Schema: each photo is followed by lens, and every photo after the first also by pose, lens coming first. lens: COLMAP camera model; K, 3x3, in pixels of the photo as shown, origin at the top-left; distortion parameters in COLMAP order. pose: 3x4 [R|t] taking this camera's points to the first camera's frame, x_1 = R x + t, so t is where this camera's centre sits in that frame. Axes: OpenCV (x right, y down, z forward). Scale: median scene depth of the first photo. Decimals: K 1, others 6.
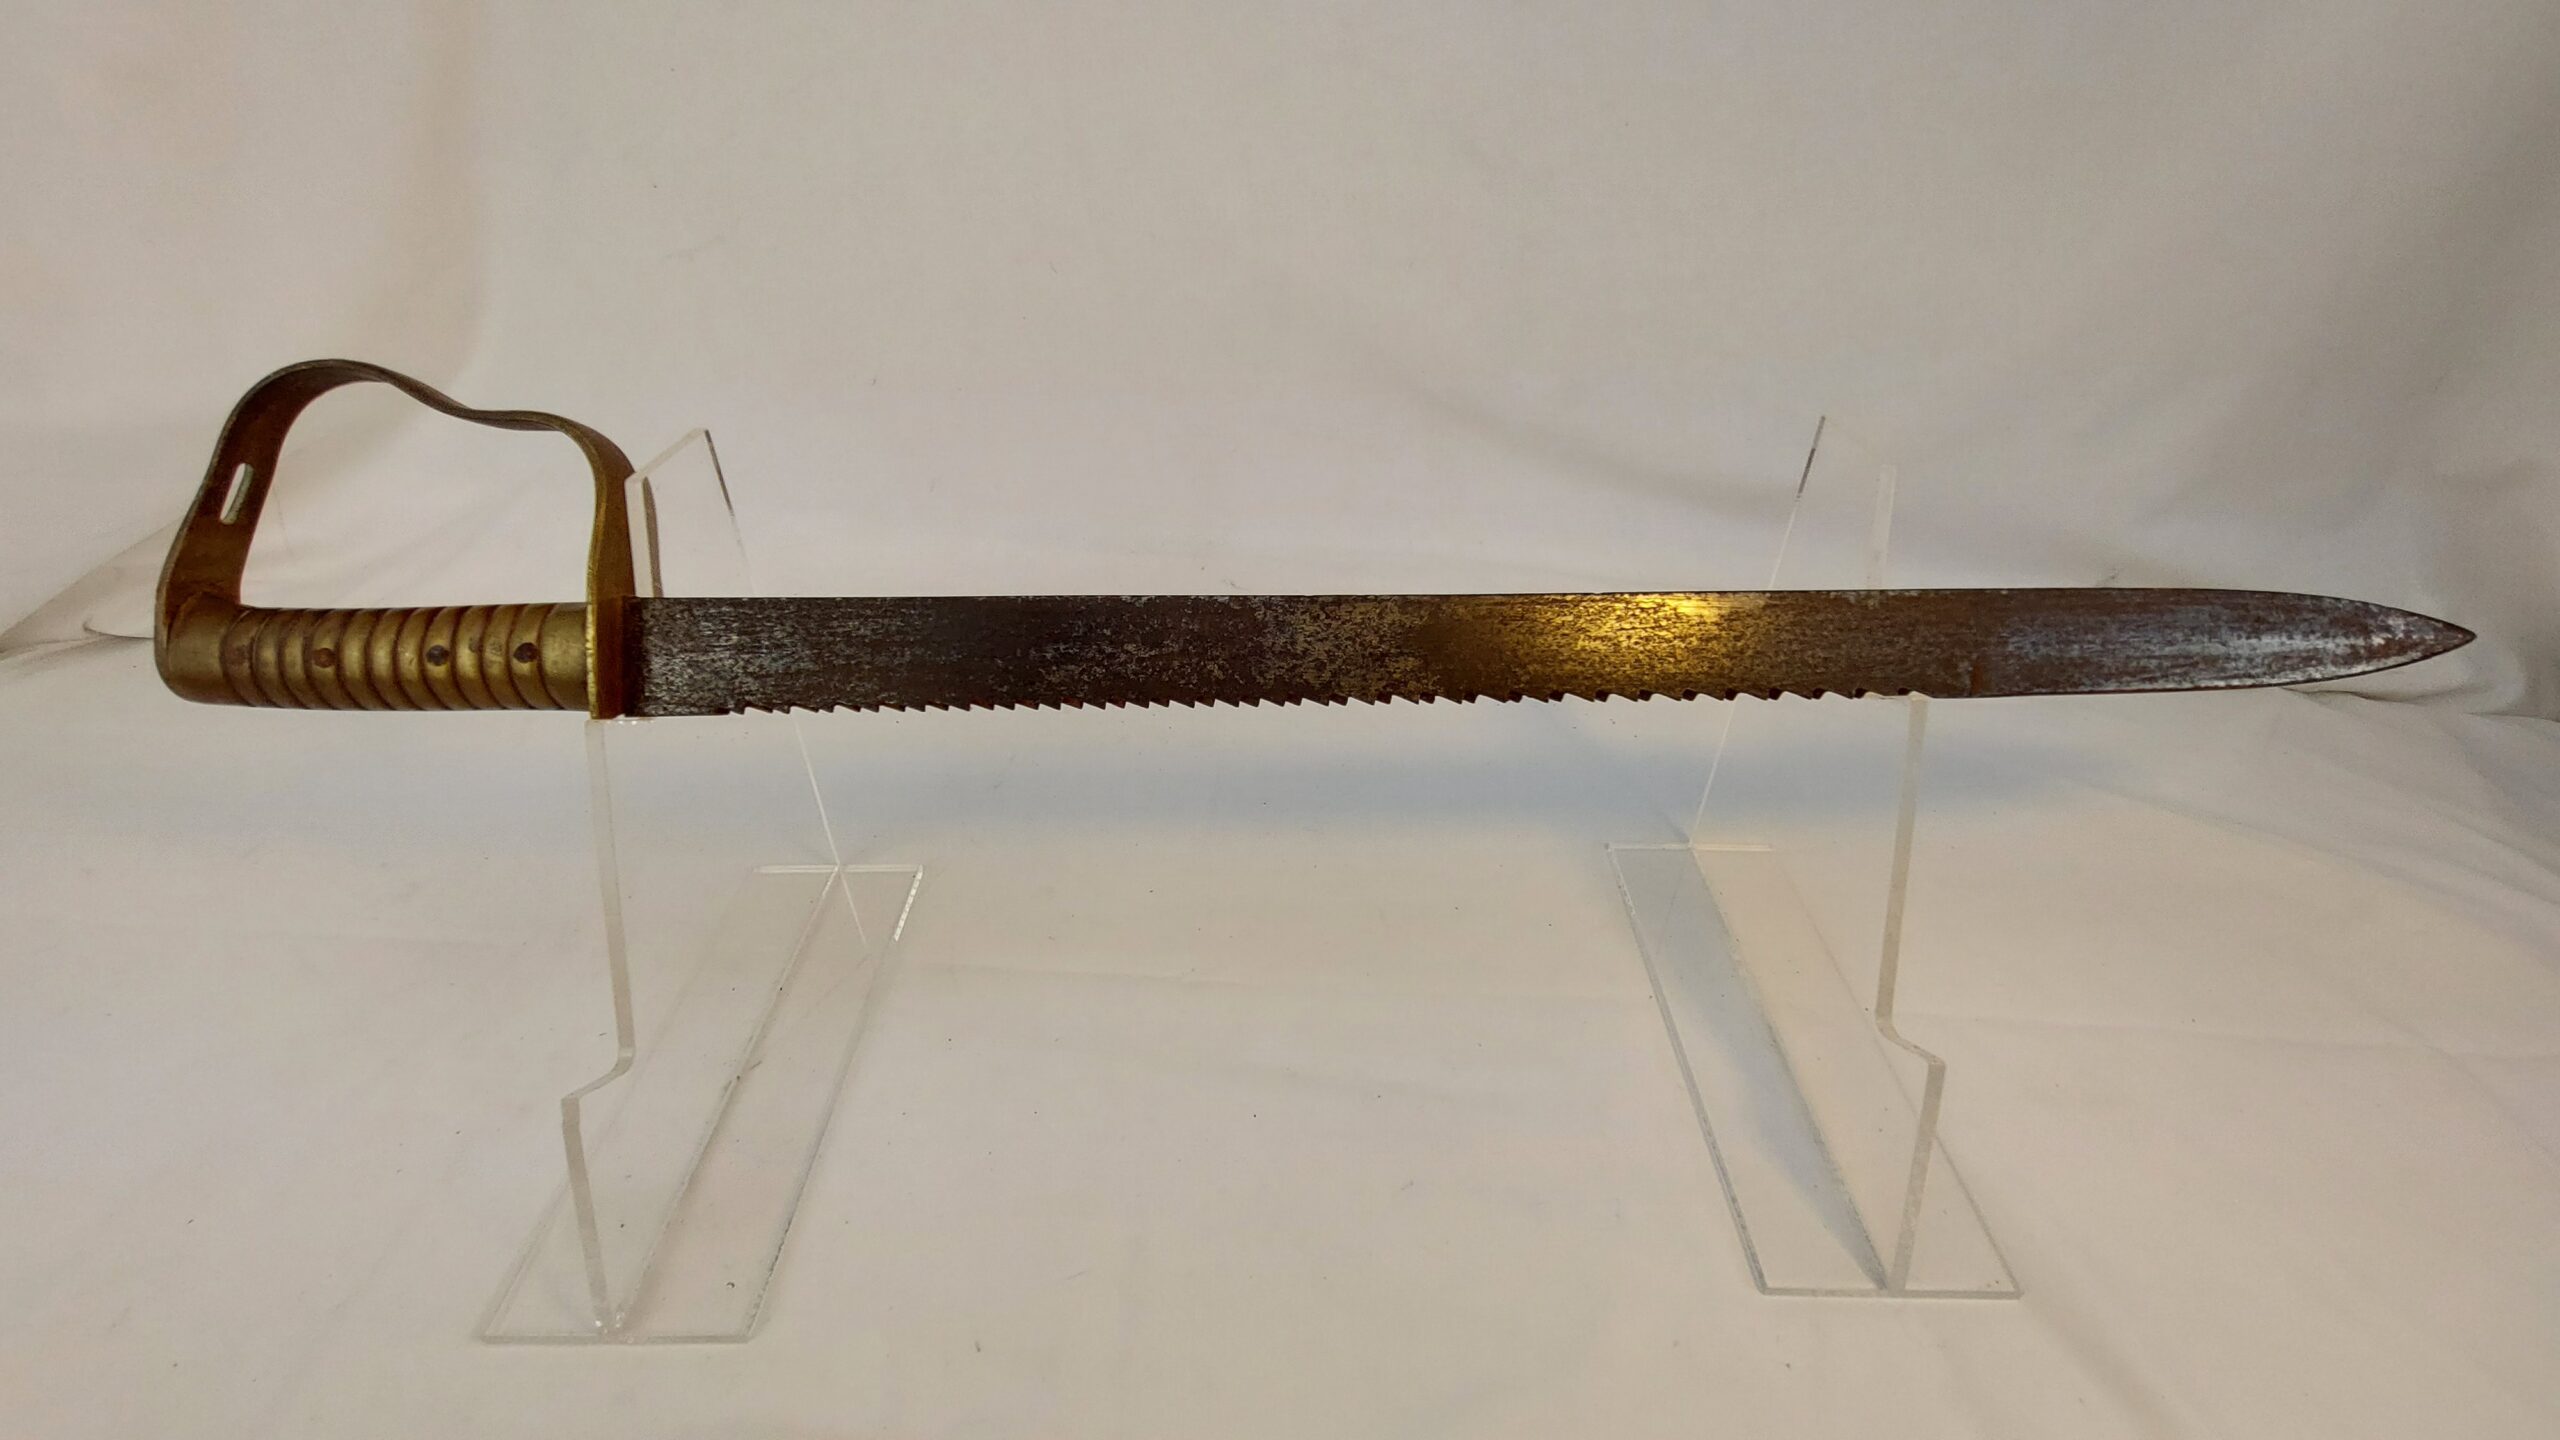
lens RADIAL K [[1015.8, 0, 1273.3], [0, 1015.8, 697.4], [0, 0, 1]] dist [-0.003560, -0.000536]
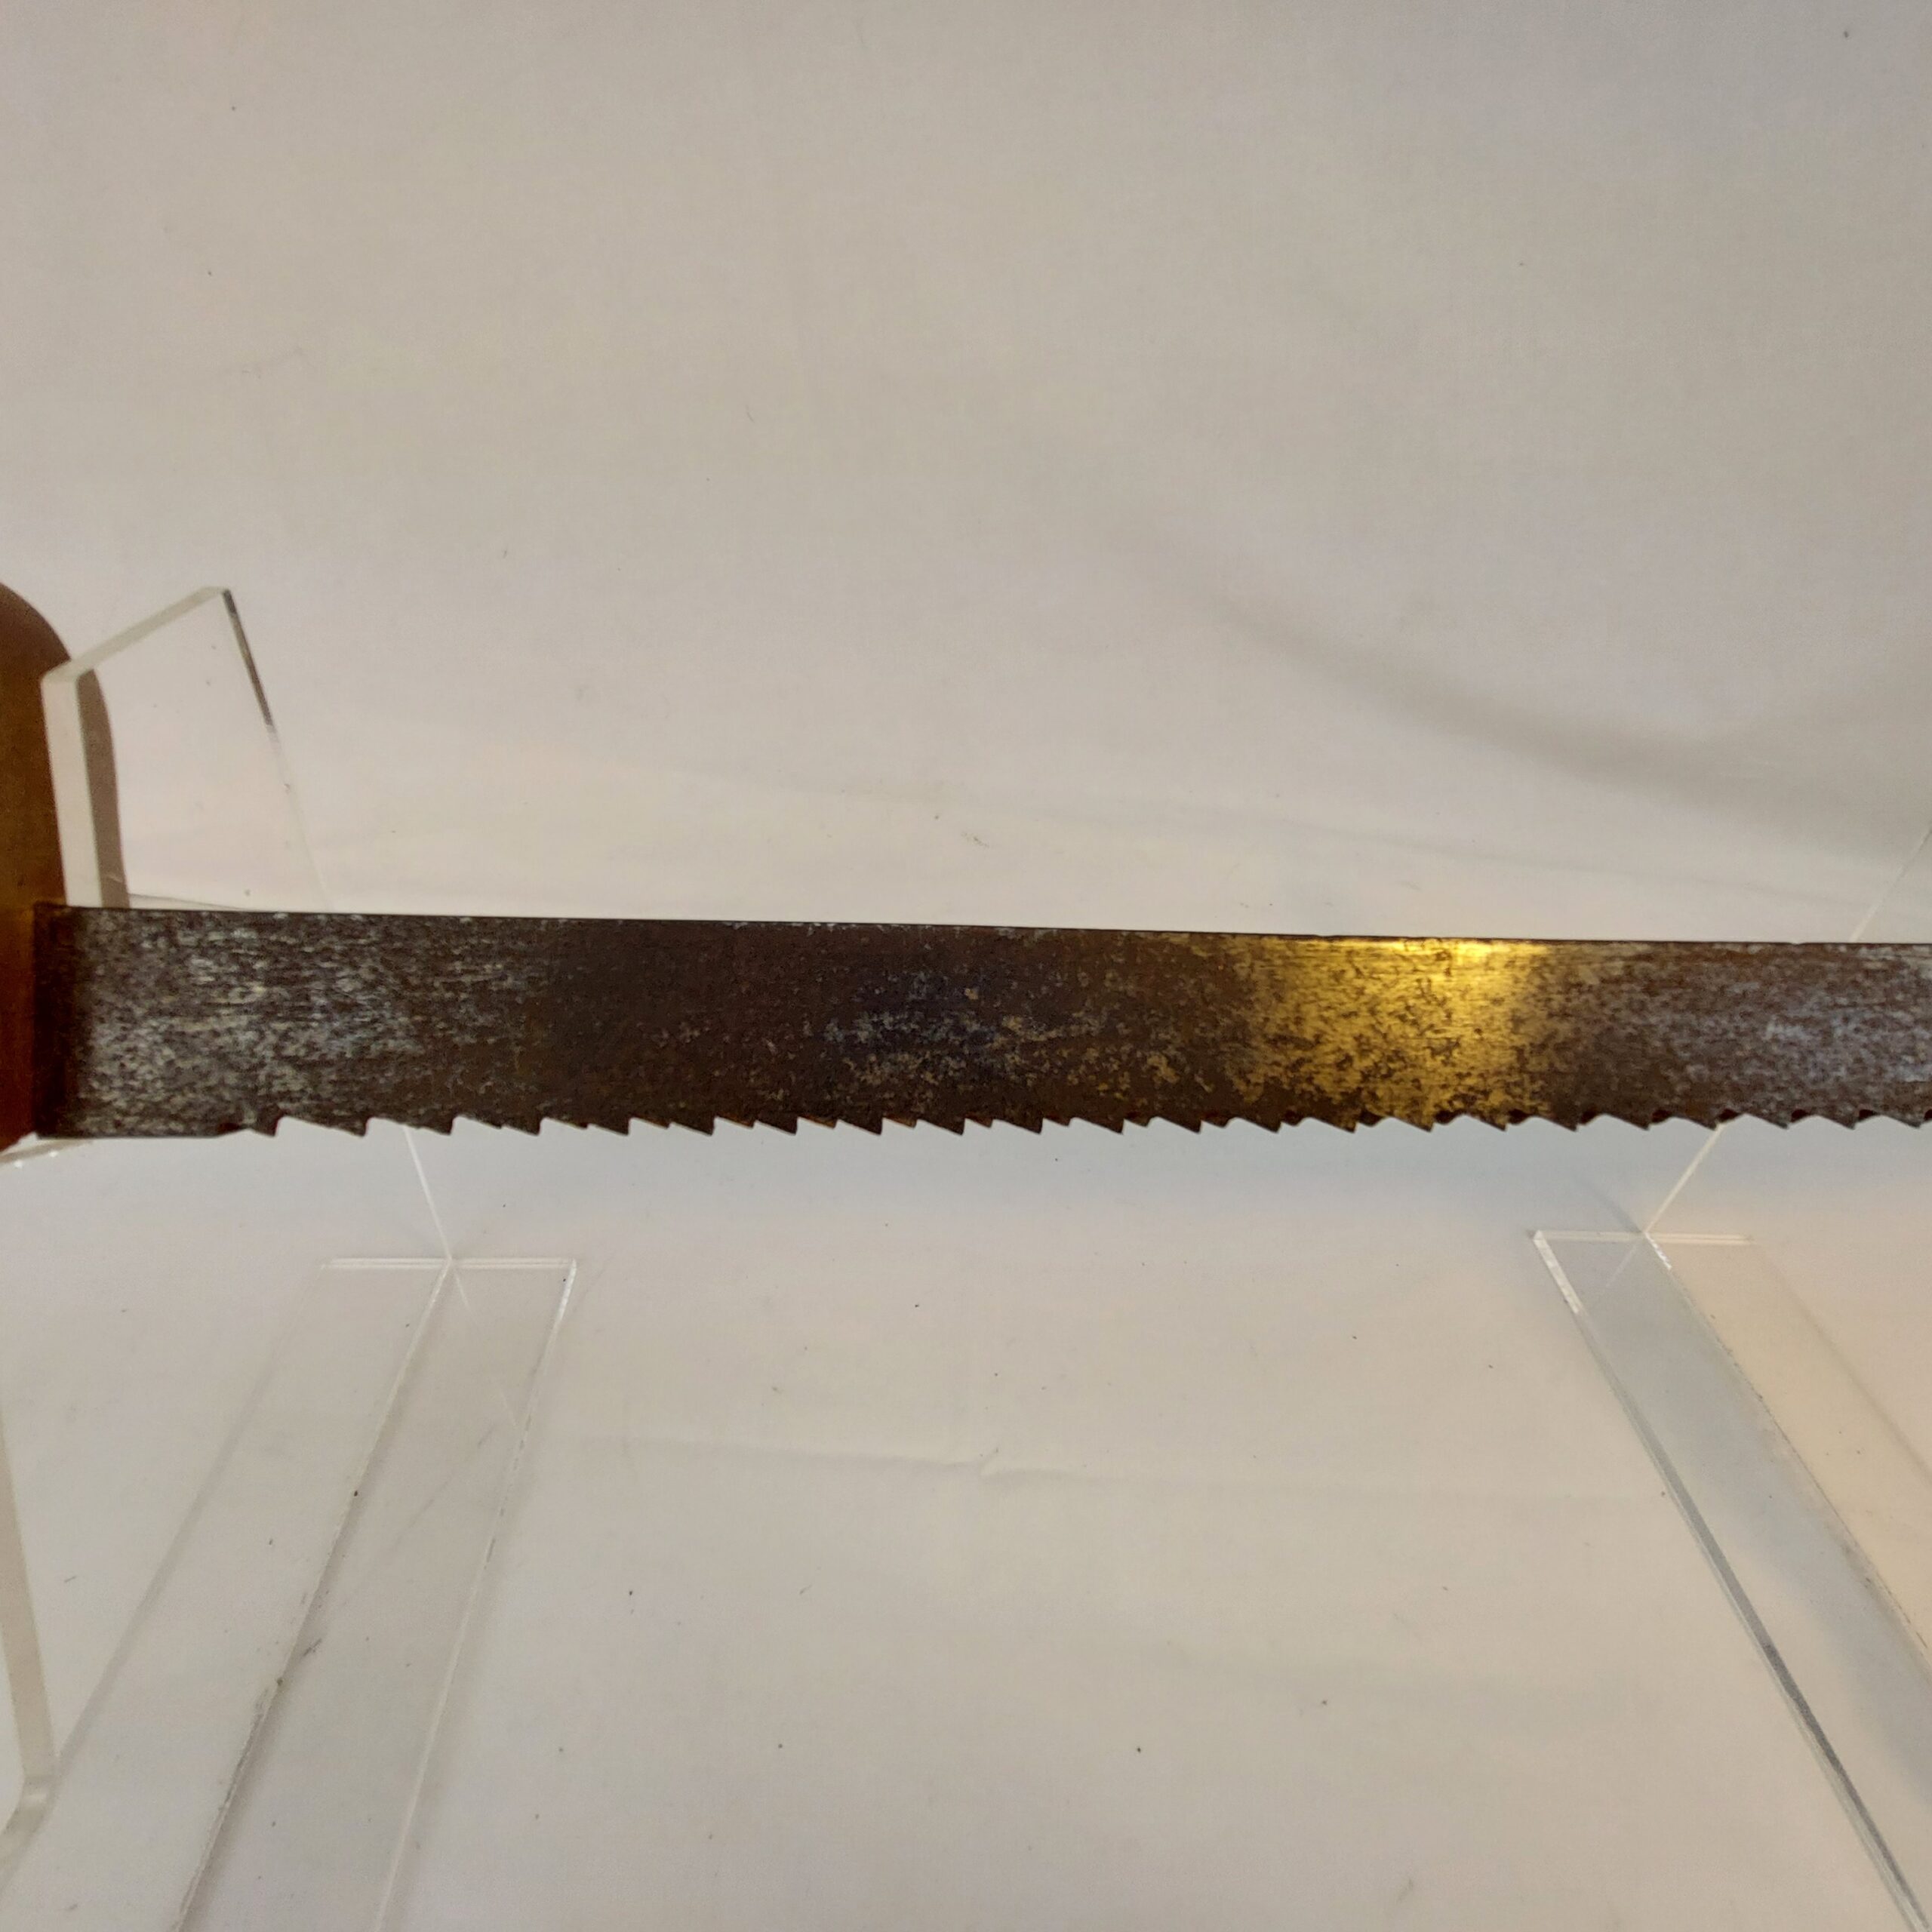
lens RADIAL K [[1009.6, 0, 970.5], [0, 1009.6, 942.6], [0, 0, 1]] dist [-0.006339, -0.004293]
pose [[0.997110, 0.026541, 0.071180, -0.203388], [-0.027551, 0.999533, 0.013248, -0.099240], [-0.070796, -0.015171, 0.997375, 0.458451]]
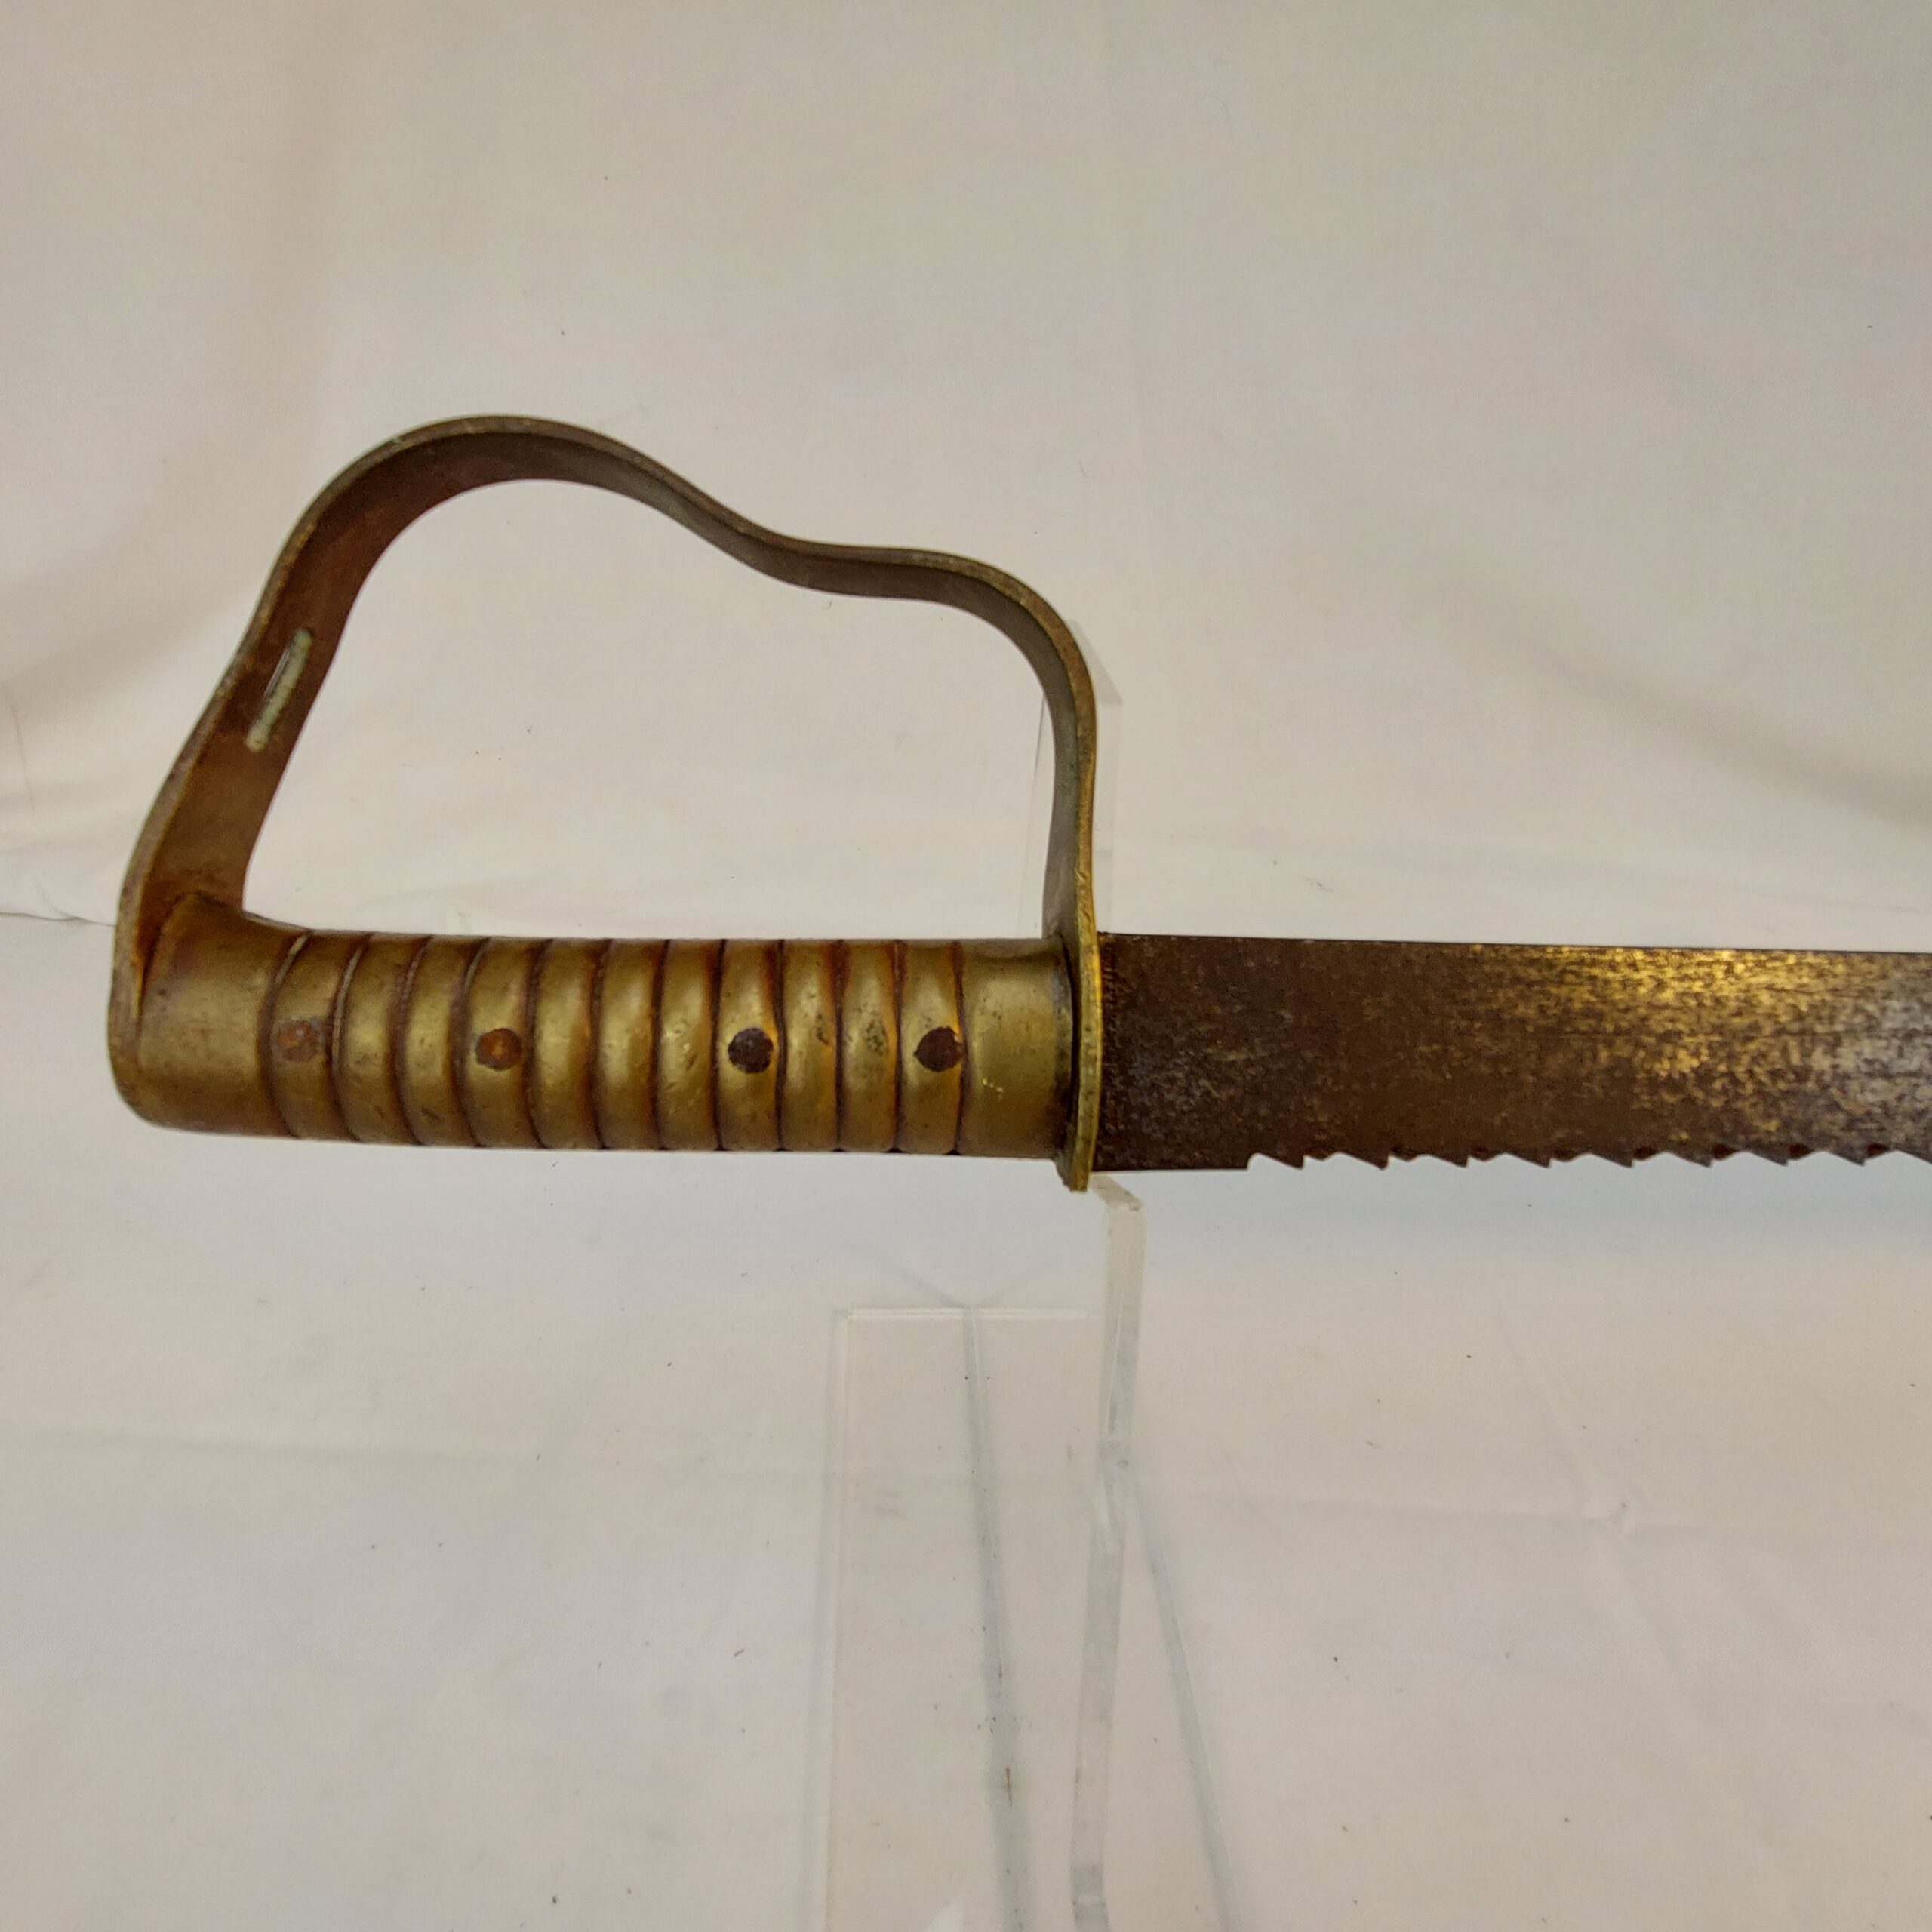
lens RADIAL K [[1009.6, 0, 966.6], [0, 1009.6, 926.3], [0, 0, 1]] dist [-0.006339, -0.004293]
pose [[0.996896, 0.031019, 0.072364, -0.728525], [-0.028405, 0.998916, -0.036871, -0.080945], [-0.073429, 0.034701, 0.996697, 0.503409]]
